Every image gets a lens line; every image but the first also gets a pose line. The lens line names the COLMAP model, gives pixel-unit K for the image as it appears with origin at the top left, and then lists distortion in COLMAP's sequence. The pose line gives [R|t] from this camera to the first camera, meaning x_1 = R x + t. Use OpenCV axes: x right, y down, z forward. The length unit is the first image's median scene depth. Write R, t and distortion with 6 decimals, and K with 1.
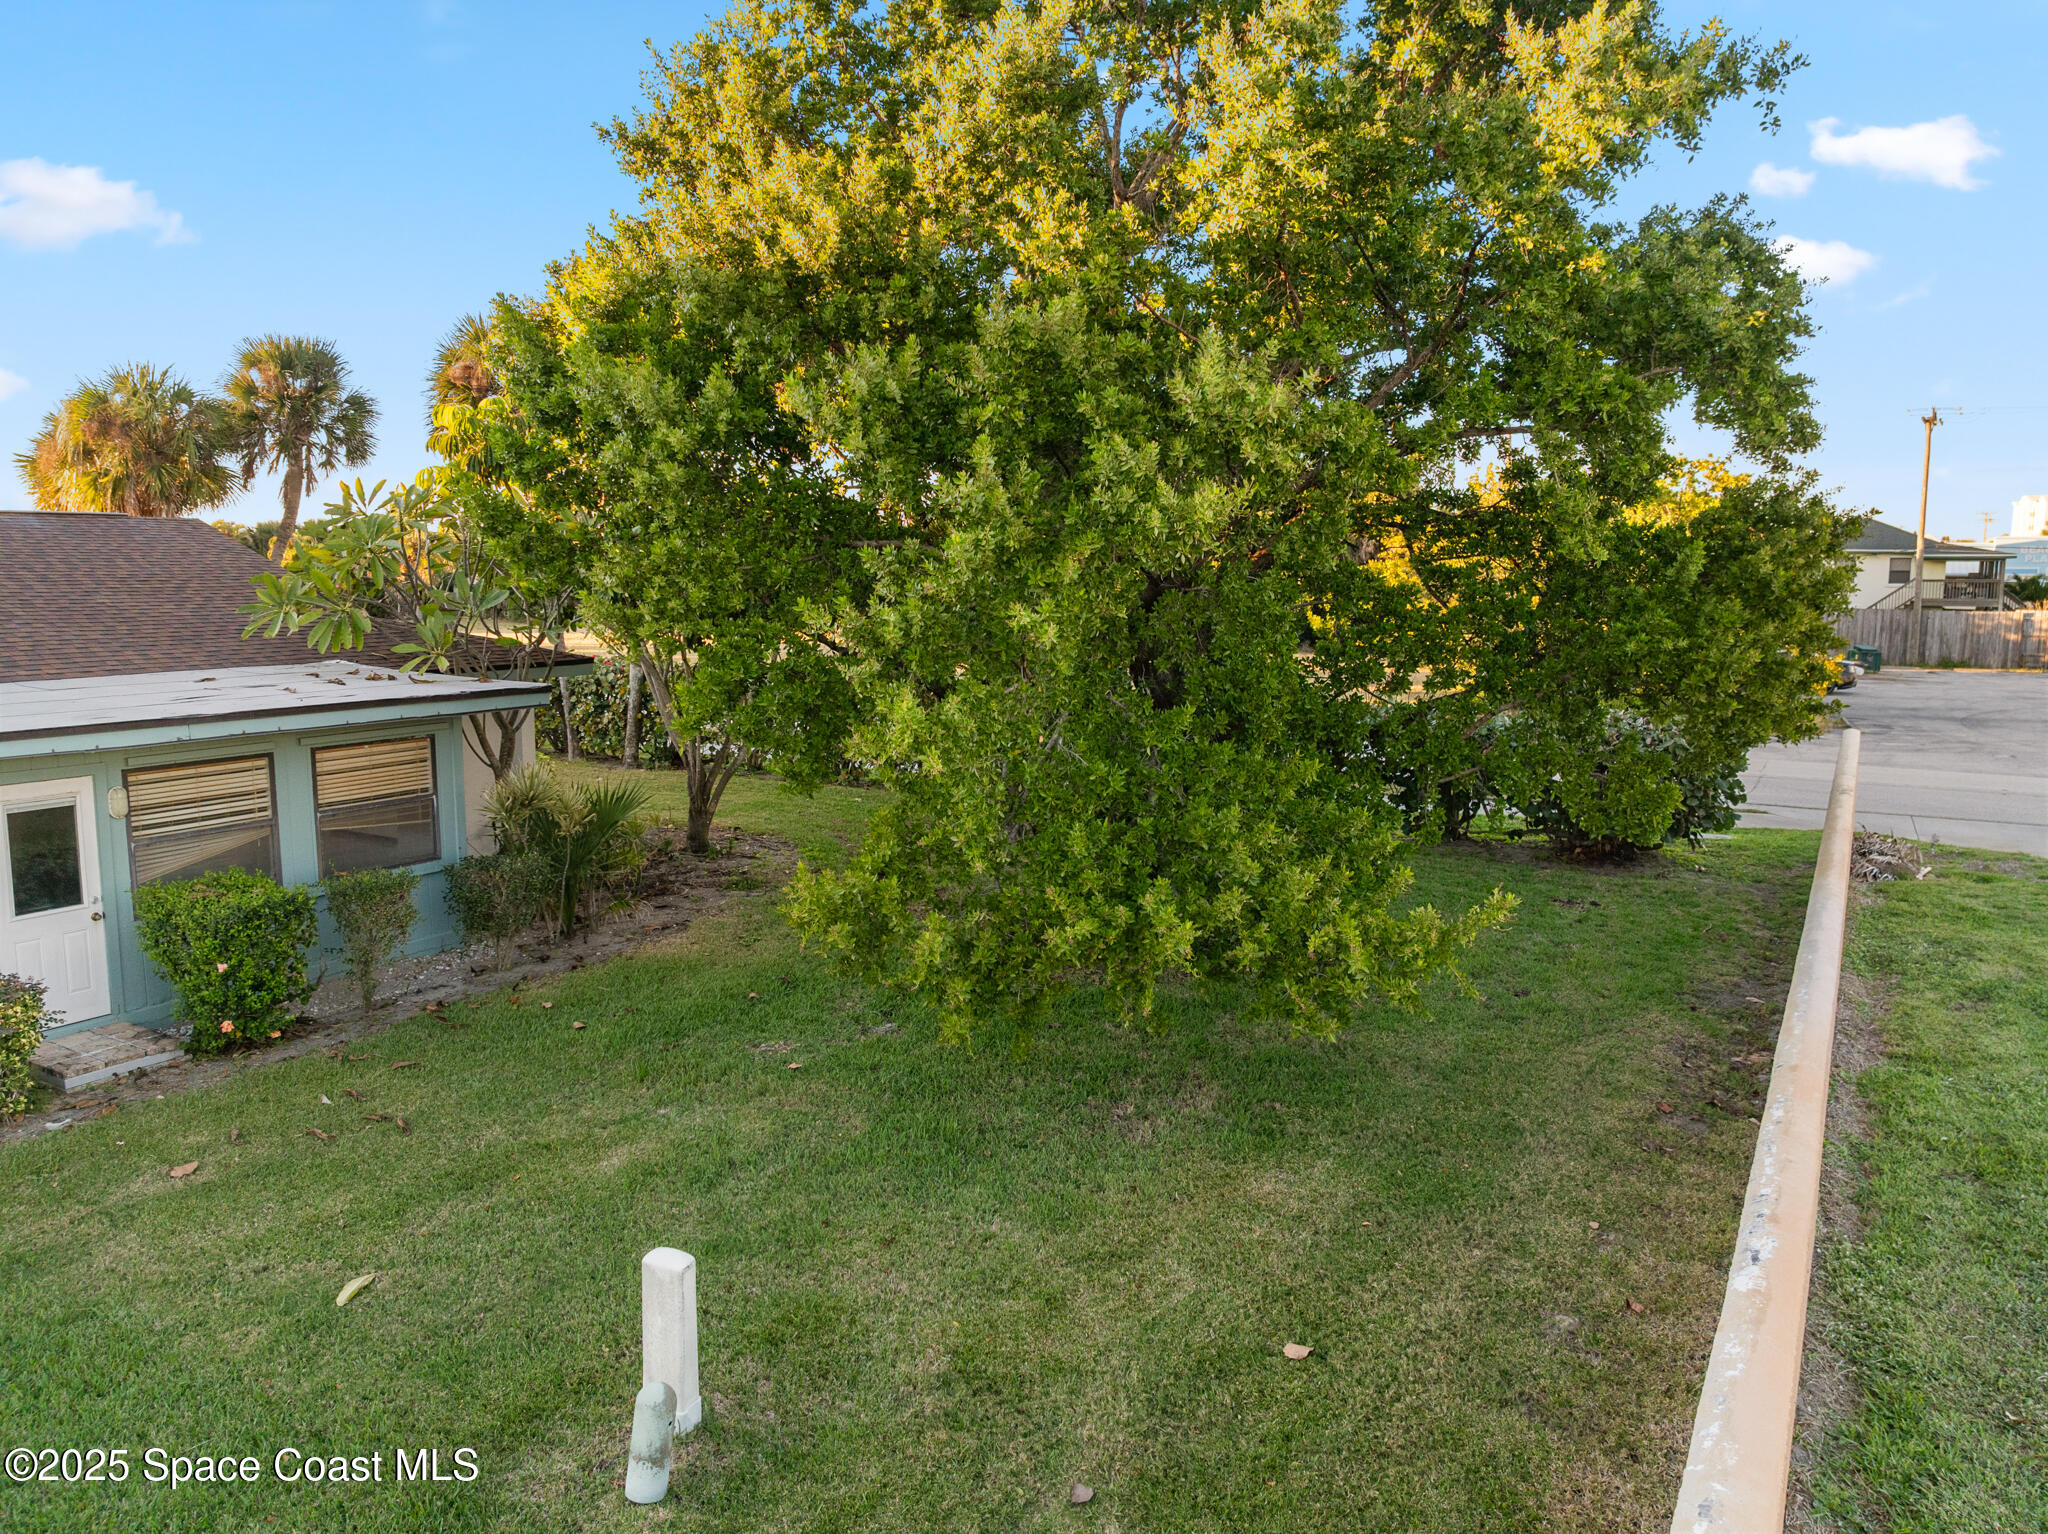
lens RADIAL K [[1447.4, 0, 1025.7], [0, 1447.4, 768.5], [0, 0, 1]] dist [-0.046525, -0.002888]
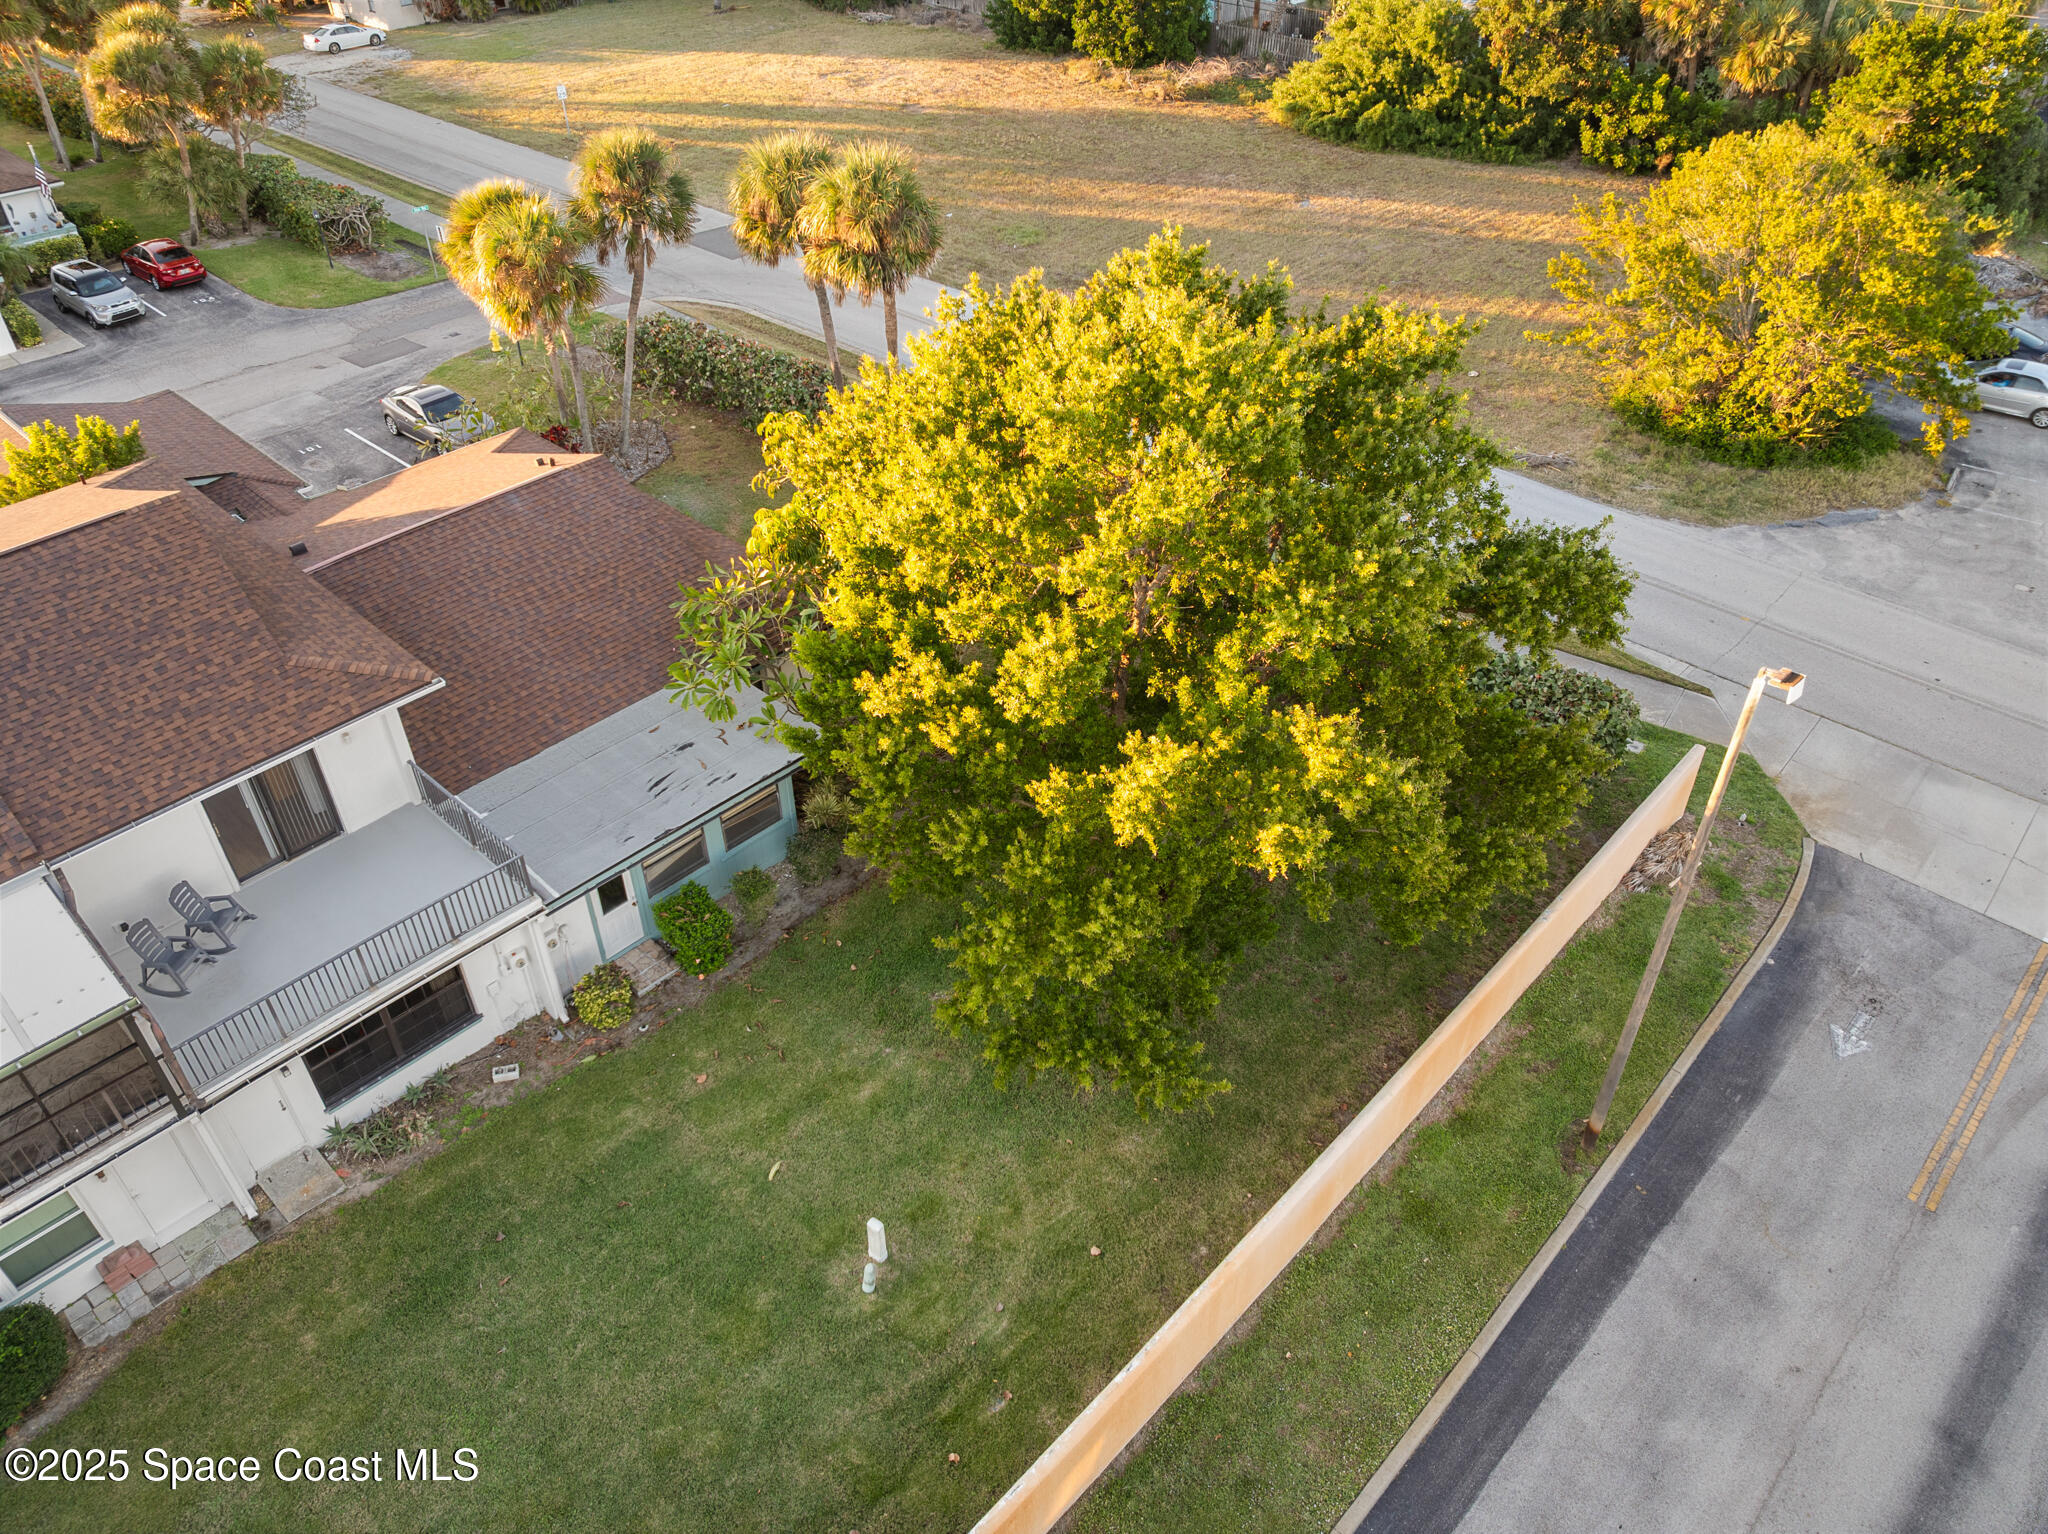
lens RADIAL K [[1447.4, 0, 1025.7], [0, 1447.4, 762.3], [0, 0, 1]] dist [-0.046525, -0.002888]
pose [[0.975643, 0.127910, -0.178213, 0.429418], [-0.019893, 0.860646, 0.508815, -1.819184], [0.218461, -0.492877, 0.842228, -0.916402]]
